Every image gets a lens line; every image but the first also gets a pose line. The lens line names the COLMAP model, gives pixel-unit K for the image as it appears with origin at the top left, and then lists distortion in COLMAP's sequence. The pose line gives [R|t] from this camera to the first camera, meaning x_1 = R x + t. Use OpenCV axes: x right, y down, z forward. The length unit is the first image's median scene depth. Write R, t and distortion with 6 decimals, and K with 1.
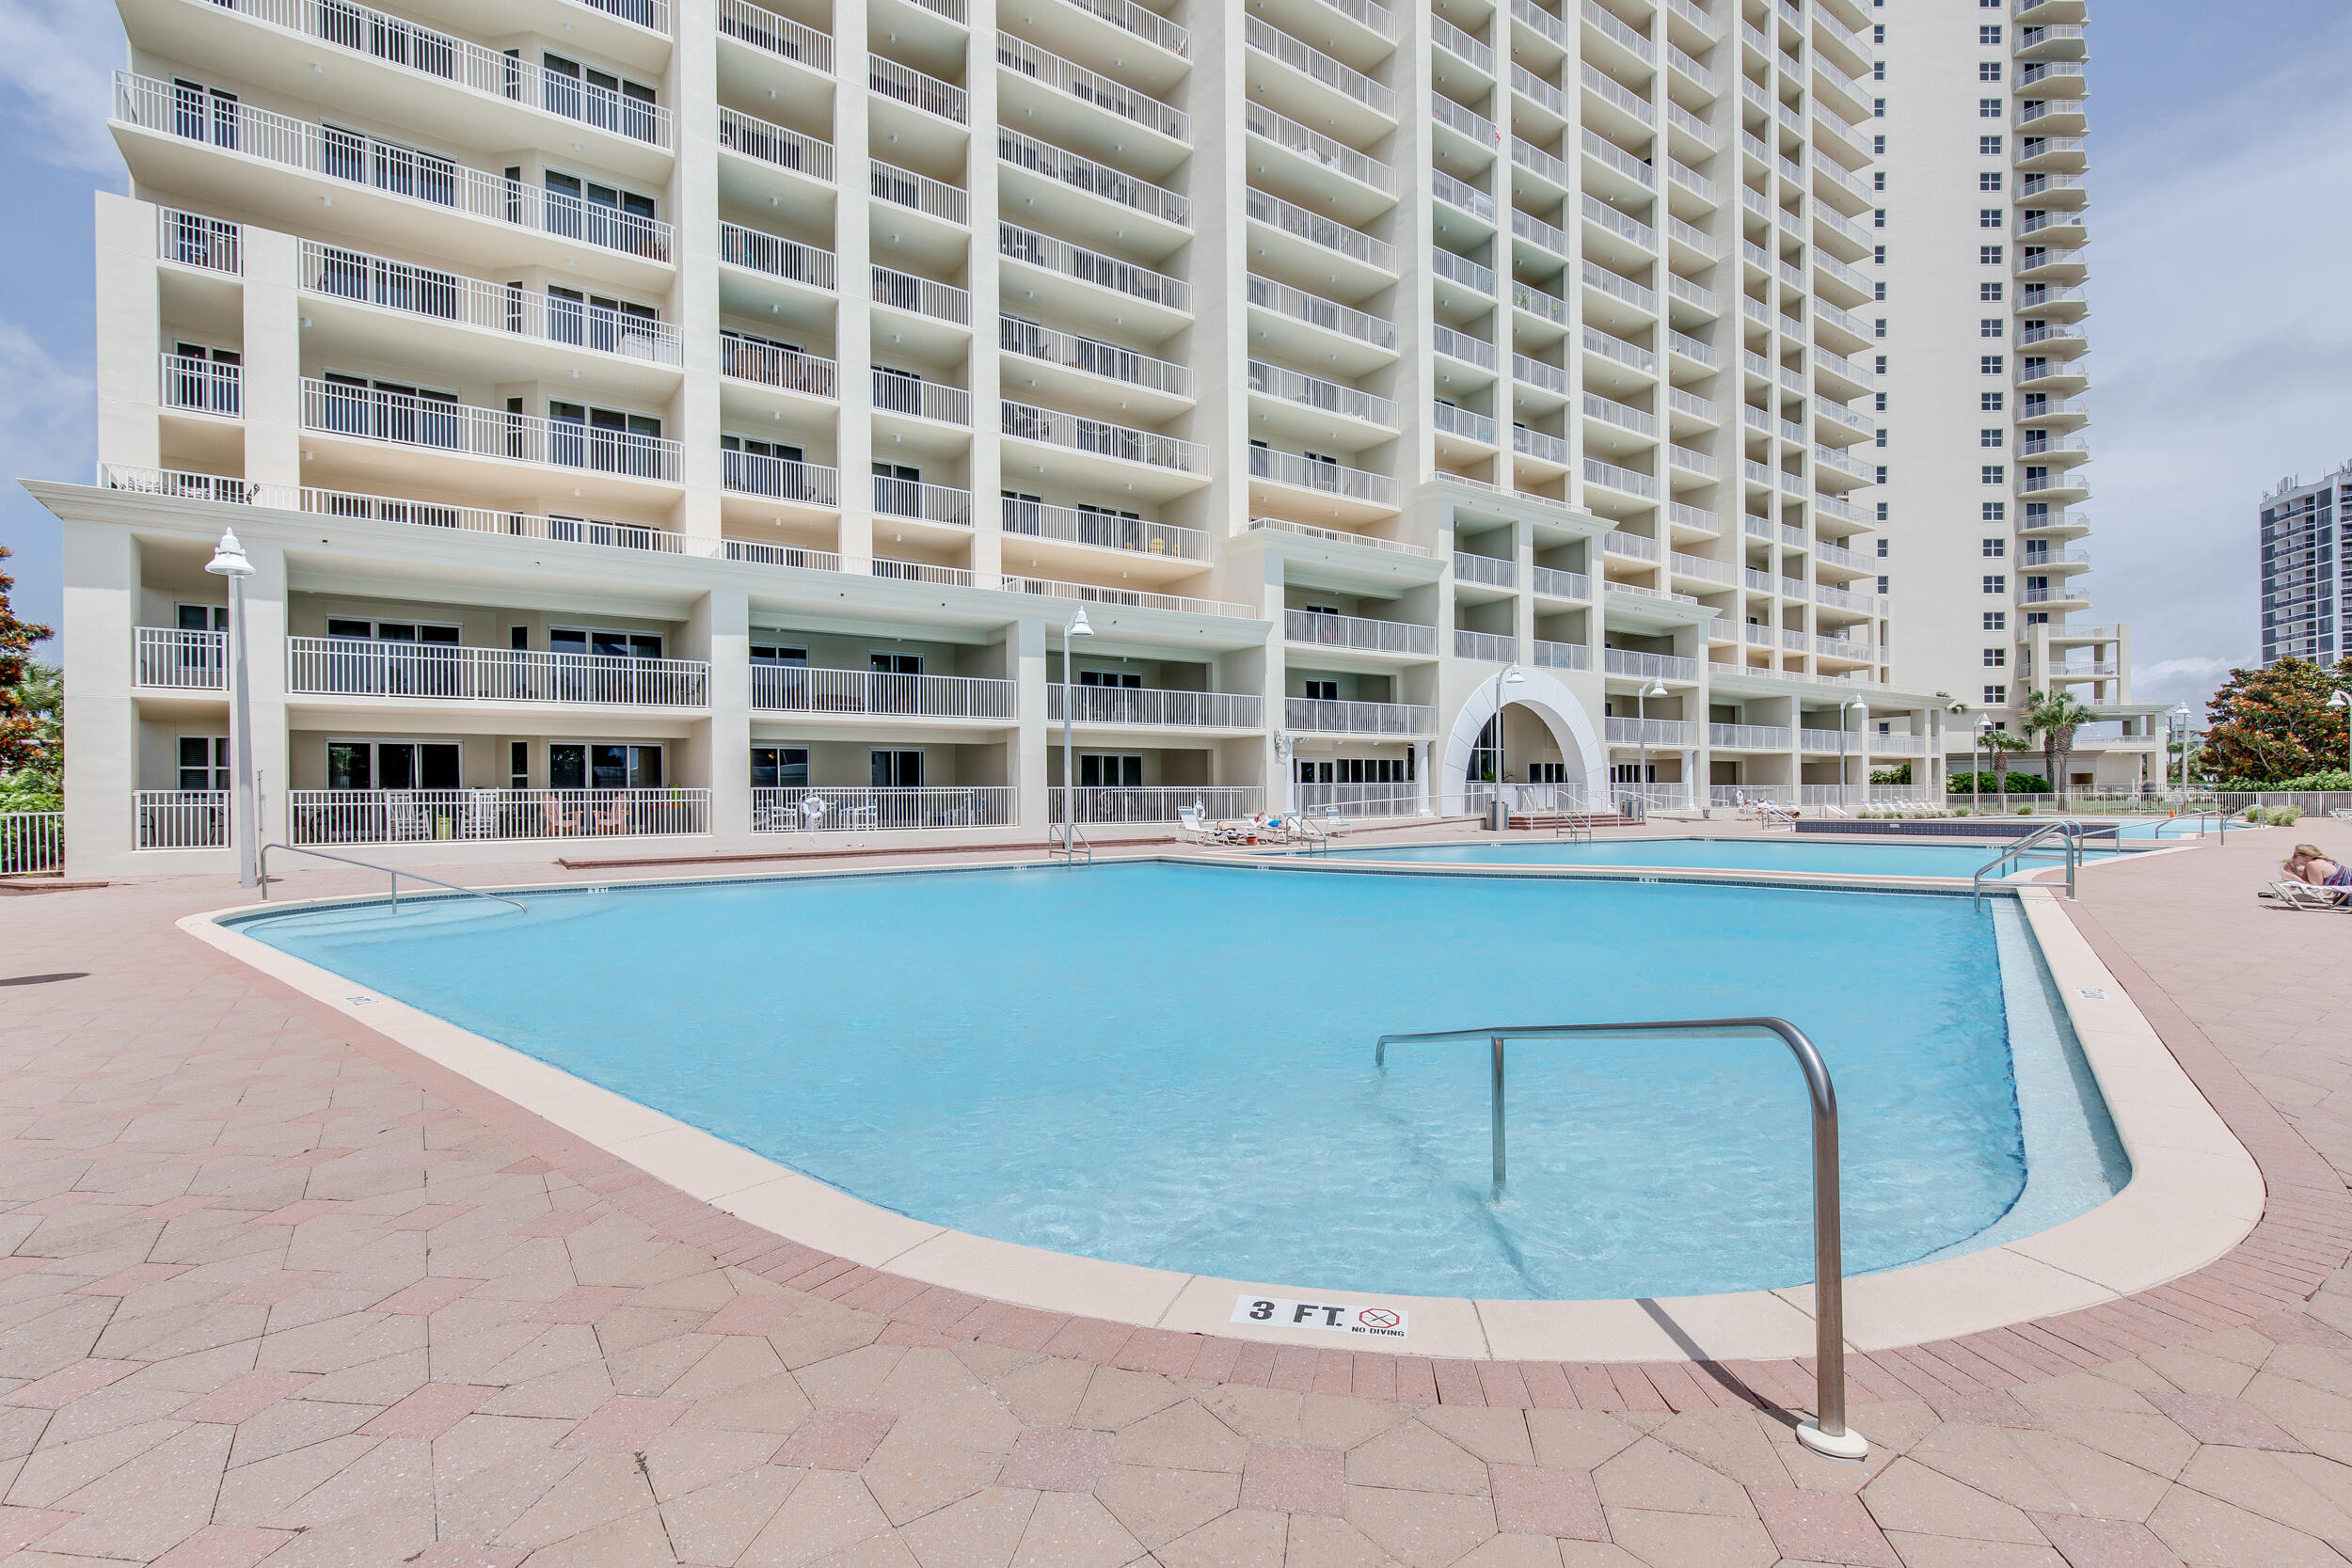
lens RADIAL K [[2688.7, 0, 1176.0], [0, 2688.7, 787.7], [0, 0, 1]] dist [0.053795, 0.000000]
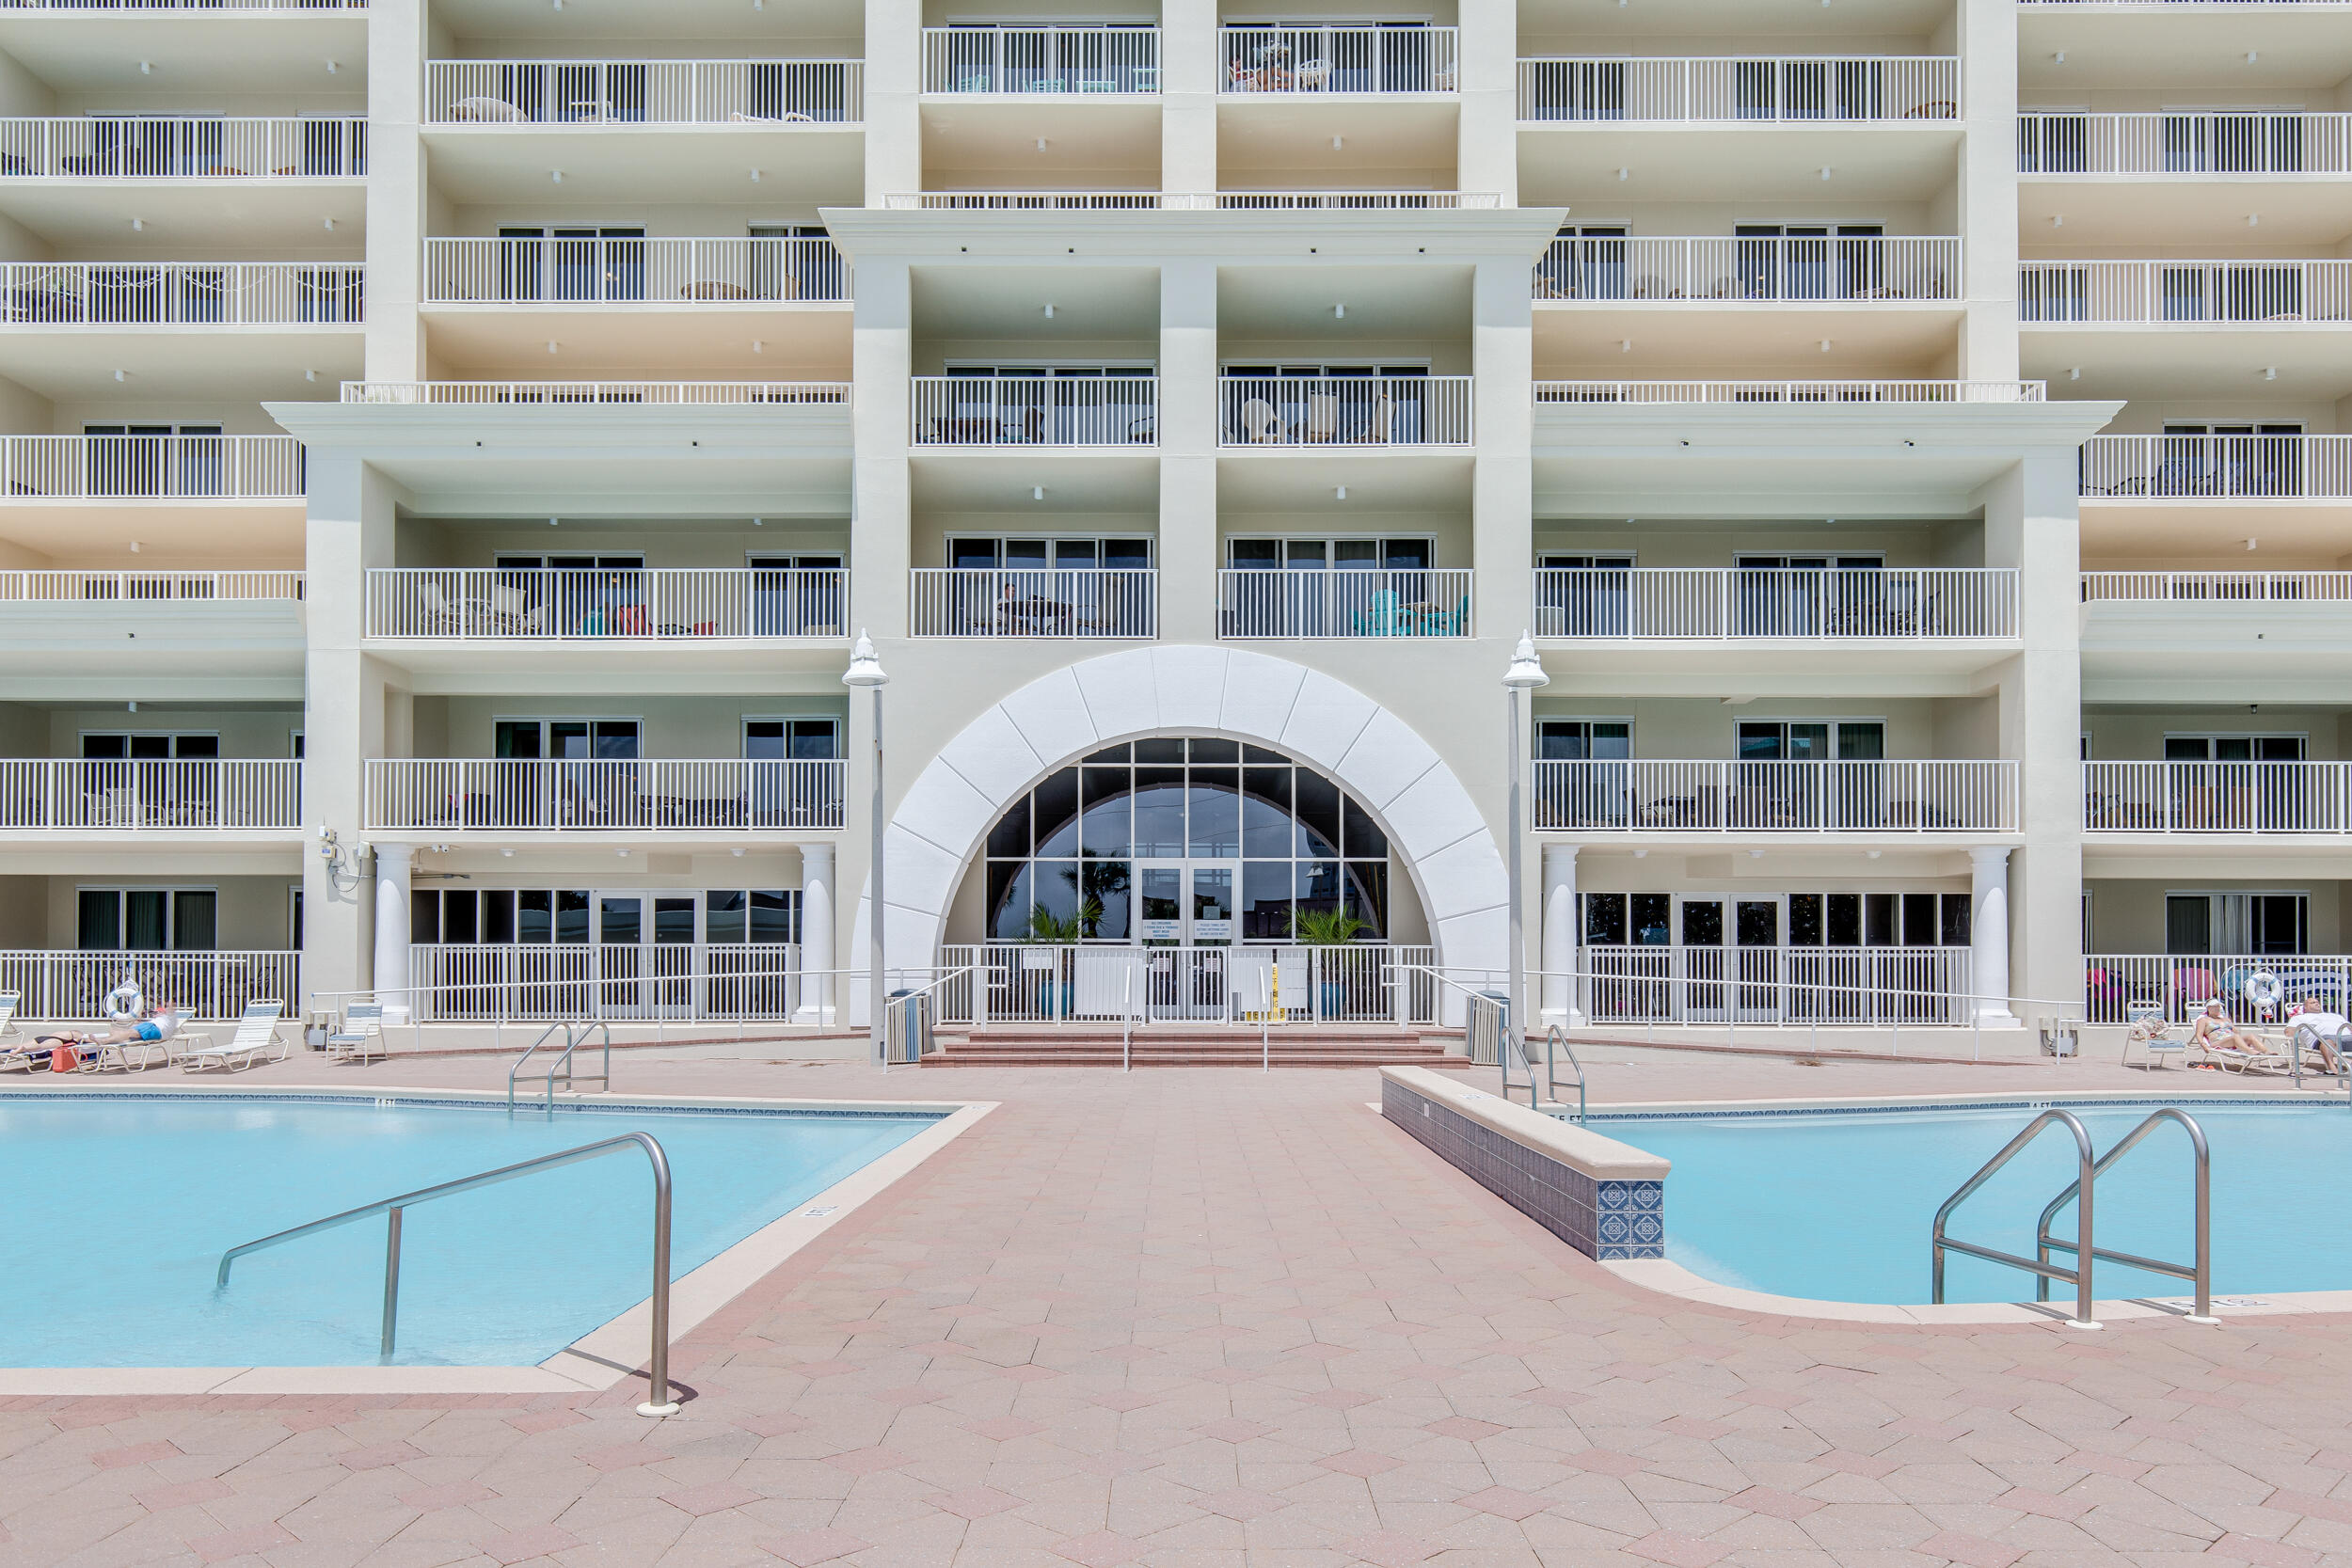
lens RADIAL K [[2688.7, 0, 1178.4], [0, 2688.7, 776.6], [0, 0, 1]] dist [0.053795, 0.000000]
pose [[0.493930, -0.051525, -0.867973, 0.469936], [-0.004404, 0.998082, -0.061755, -0.002129], [0.869490, 0.034325, 0.492756, 0.805432]]
